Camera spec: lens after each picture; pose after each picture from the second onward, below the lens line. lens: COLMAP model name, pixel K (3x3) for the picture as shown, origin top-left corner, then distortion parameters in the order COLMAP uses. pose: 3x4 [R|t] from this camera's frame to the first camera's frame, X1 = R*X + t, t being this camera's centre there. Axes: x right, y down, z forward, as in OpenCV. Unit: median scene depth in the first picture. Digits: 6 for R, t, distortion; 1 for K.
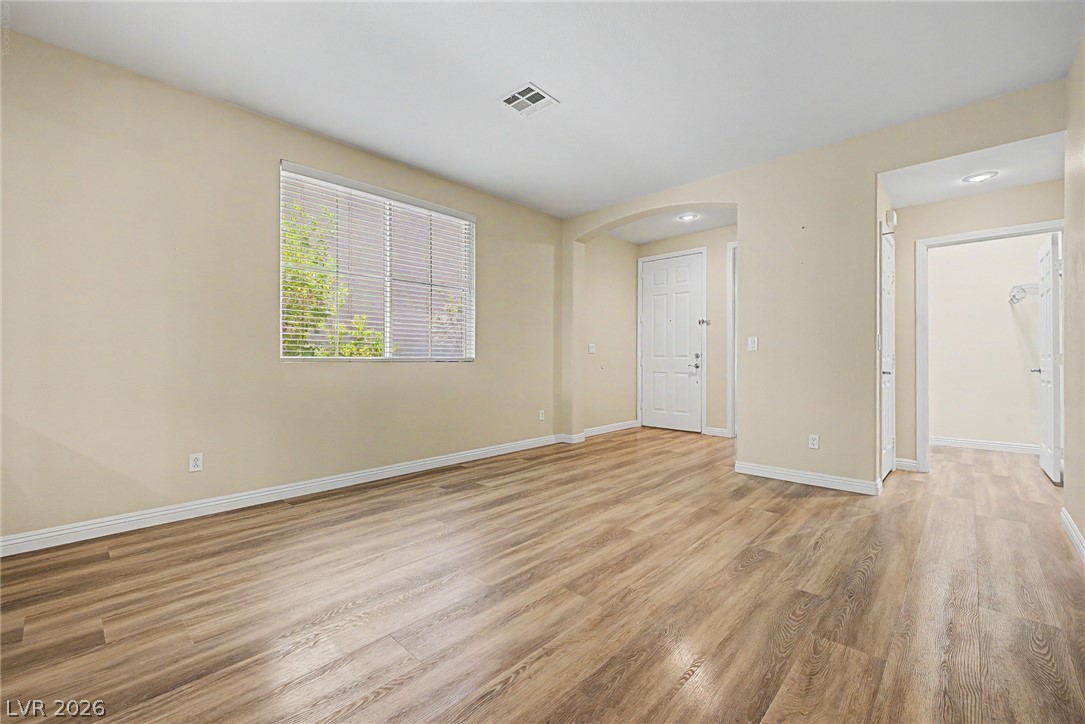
lens RADIAL K [[454.6, 0, 536.5], [0, 454.6, 357.8], [0, 0, 1]] dist [0.003189, -0.001500]
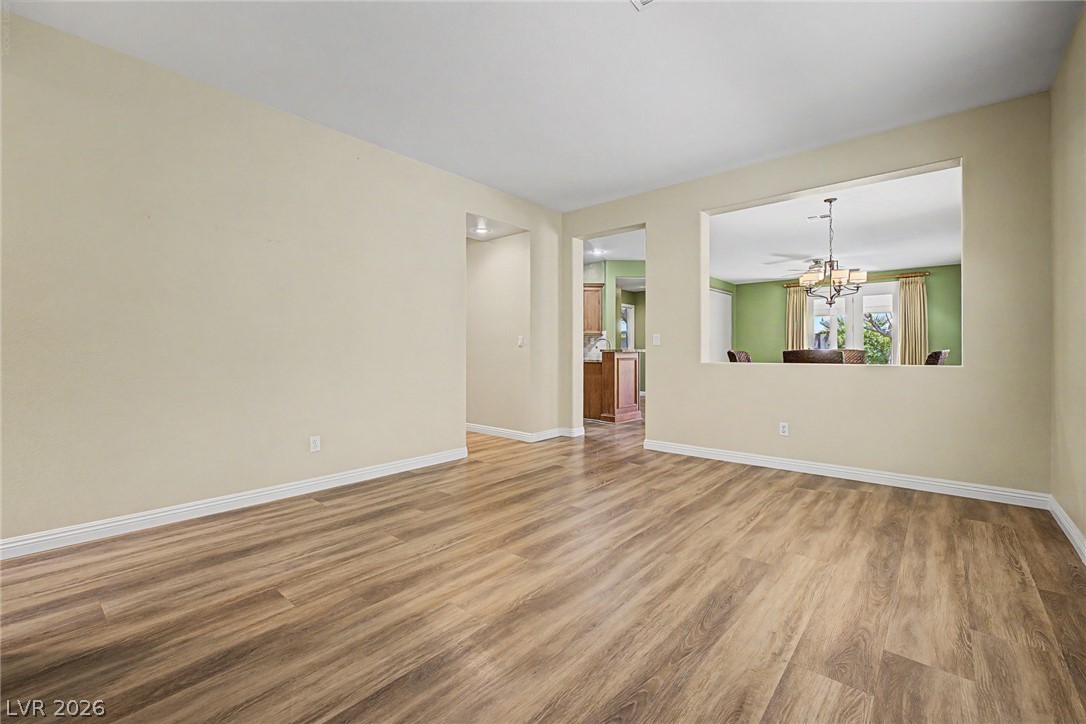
lens RADIAL K [[455.0, 0, 538.3], [0, 455.0, 352.9], [0, 0, 1]] dist [0.003189, -0.001500]
pose [[-0.999139, -0.001062, -0.041471, 0.186044], [-0.001208, 0.999993, 0.003492, -0.001738], [0.041467, 0.003539, -0.999134, 1.676914]]
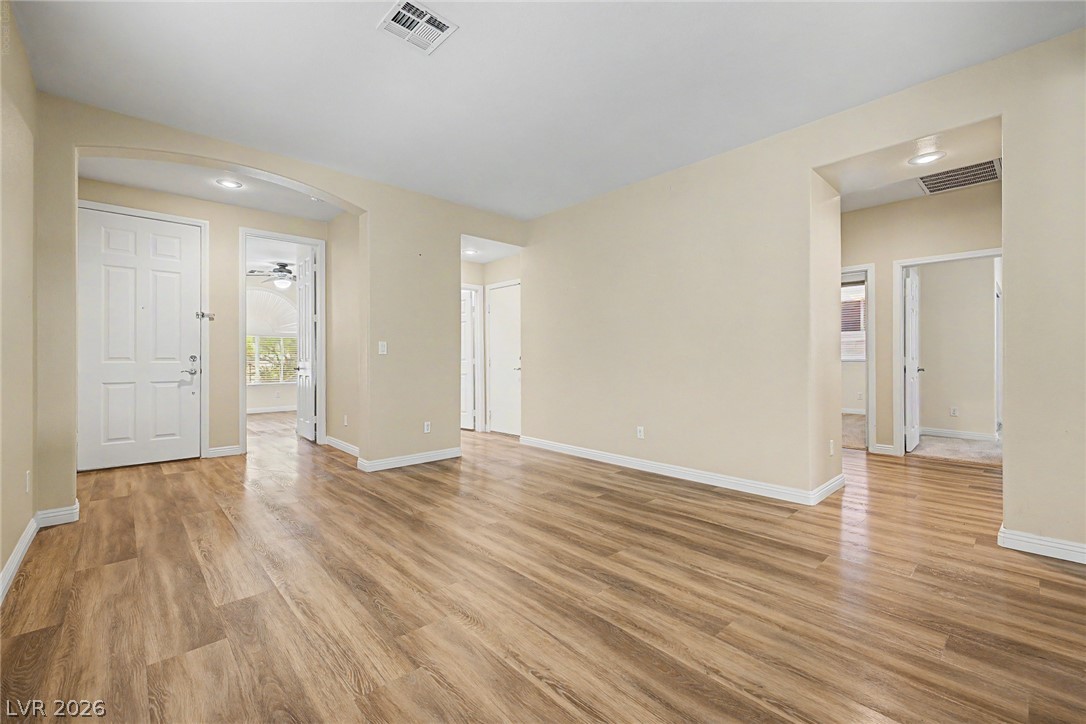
lens RADIAL K [[455.0, 0, 536.4], [0, 455.0, 358.2], [0, 0, 1]] dist [0.003189, -0.001500]
pose [[0.068050, 0.003667, 0.997675, -0.768737], [0.002127, 0.999990, -0.003821, -0.001868], [-0.997680, 0.002383, 0.068041, 0.751730]]
